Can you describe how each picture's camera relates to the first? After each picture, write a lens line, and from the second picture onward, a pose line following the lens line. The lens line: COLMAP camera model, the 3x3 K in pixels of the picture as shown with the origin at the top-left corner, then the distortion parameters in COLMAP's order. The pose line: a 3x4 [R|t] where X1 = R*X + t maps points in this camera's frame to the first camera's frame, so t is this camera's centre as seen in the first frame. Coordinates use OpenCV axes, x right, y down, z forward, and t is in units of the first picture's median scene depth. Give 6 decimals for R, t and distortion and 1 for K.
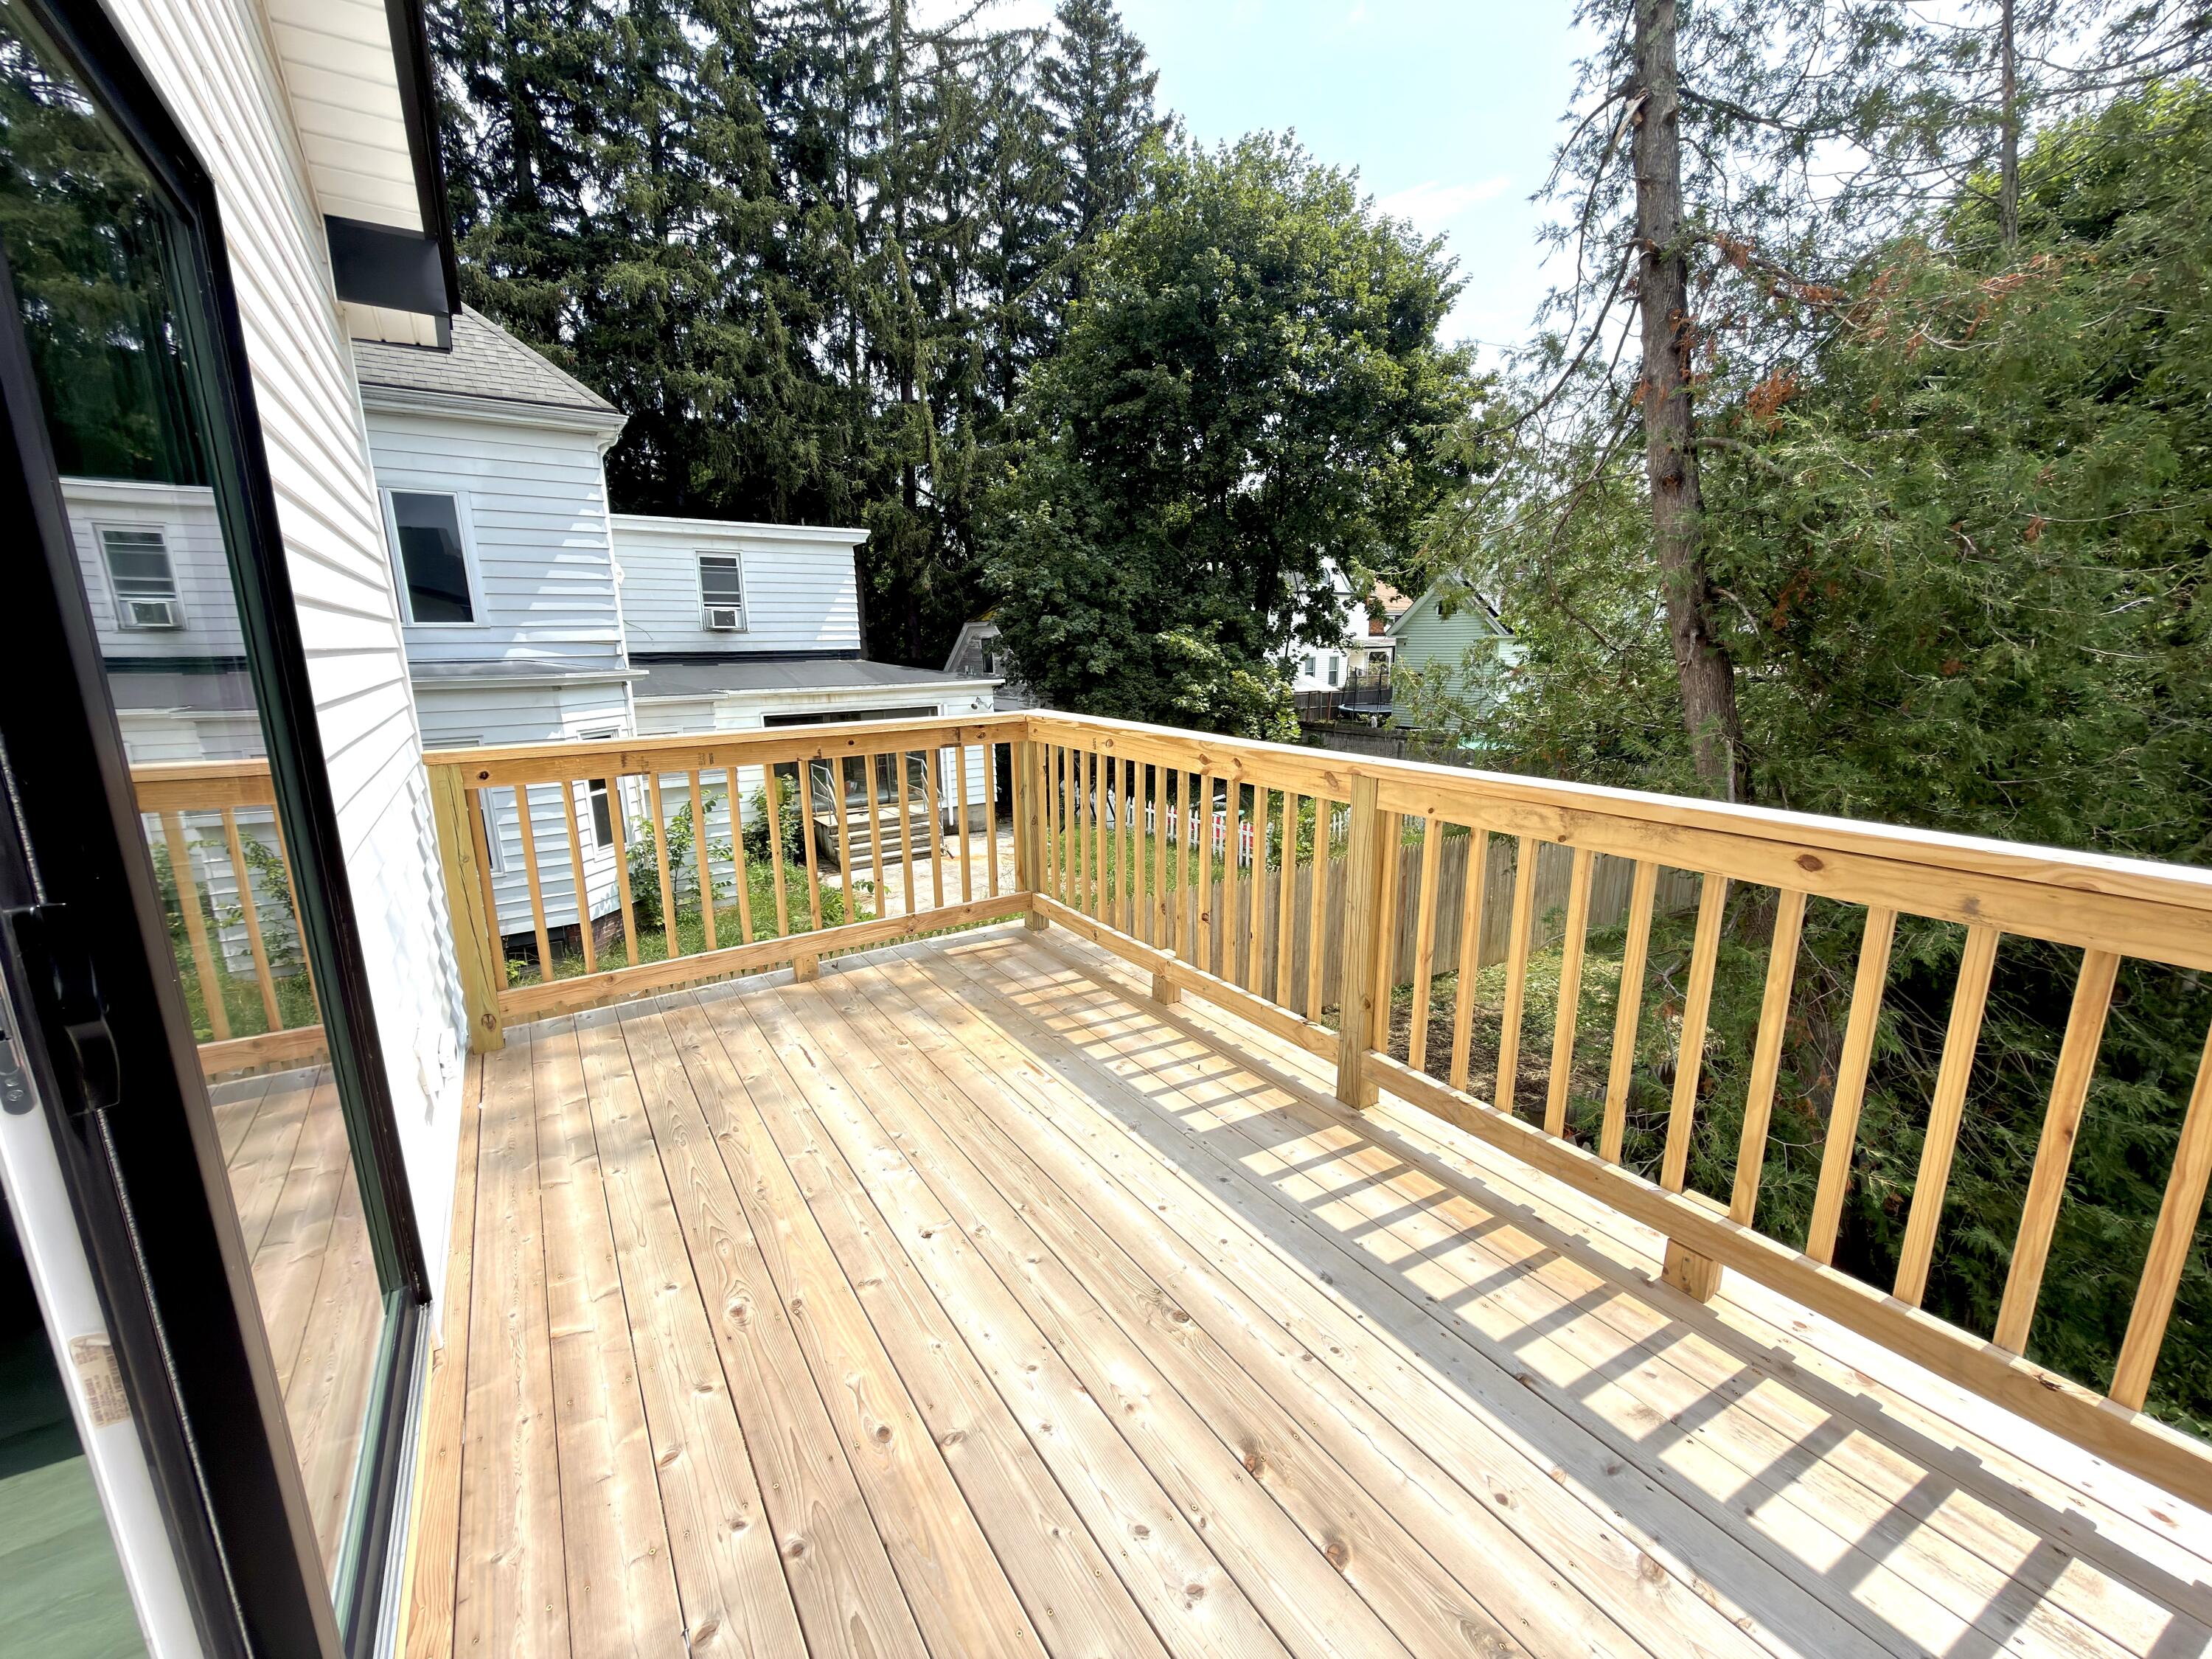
lens RADIAL K [[881.0, 0, 1106.0], [0, 881.0, 829.5], [0, 0, 1]] dist [-0.001208, 0.000203]
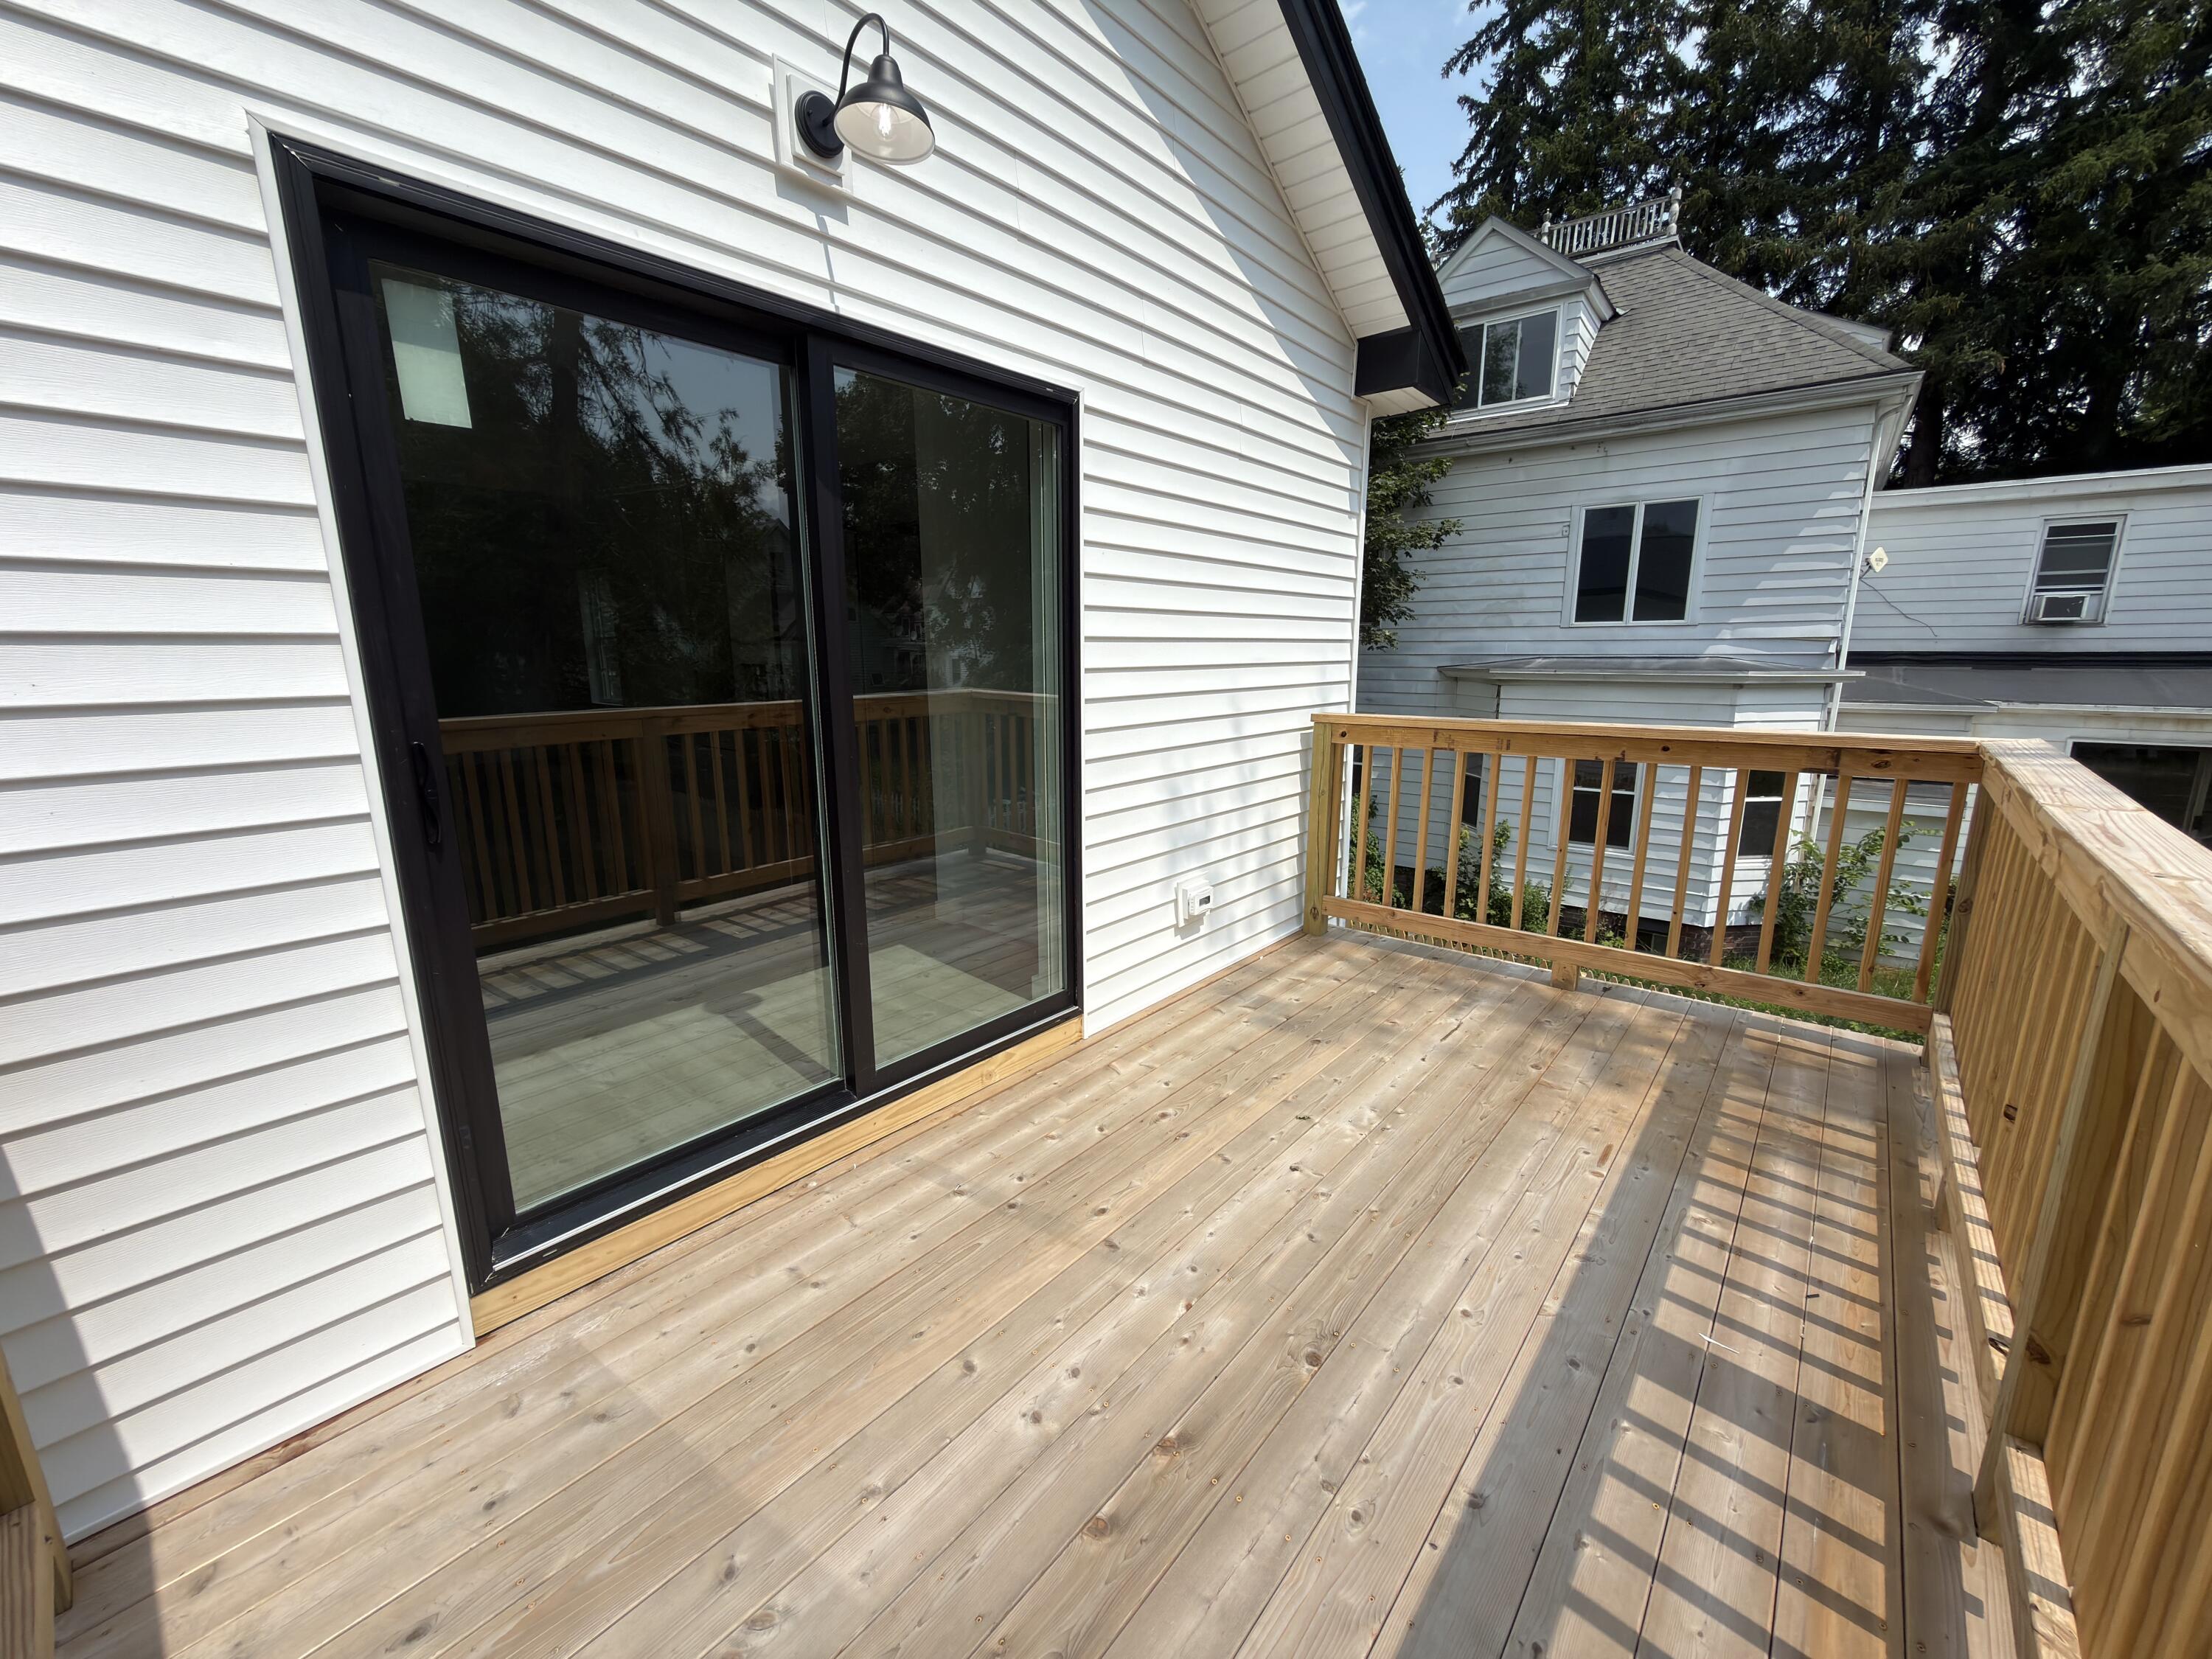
lens RADIAL K [[881.0, 0, 1106.0], [0, 881.0, 829.5], [0, 0, 1]] dist [-0.001208, 0.000203]
pose [[0.271837, 0.200989, -0.941121, 0.395227], [-0.199466, 0.968477, 0.149217, -0.040215], [0.941445, 0.147159, 0.303358, 0.218011]]
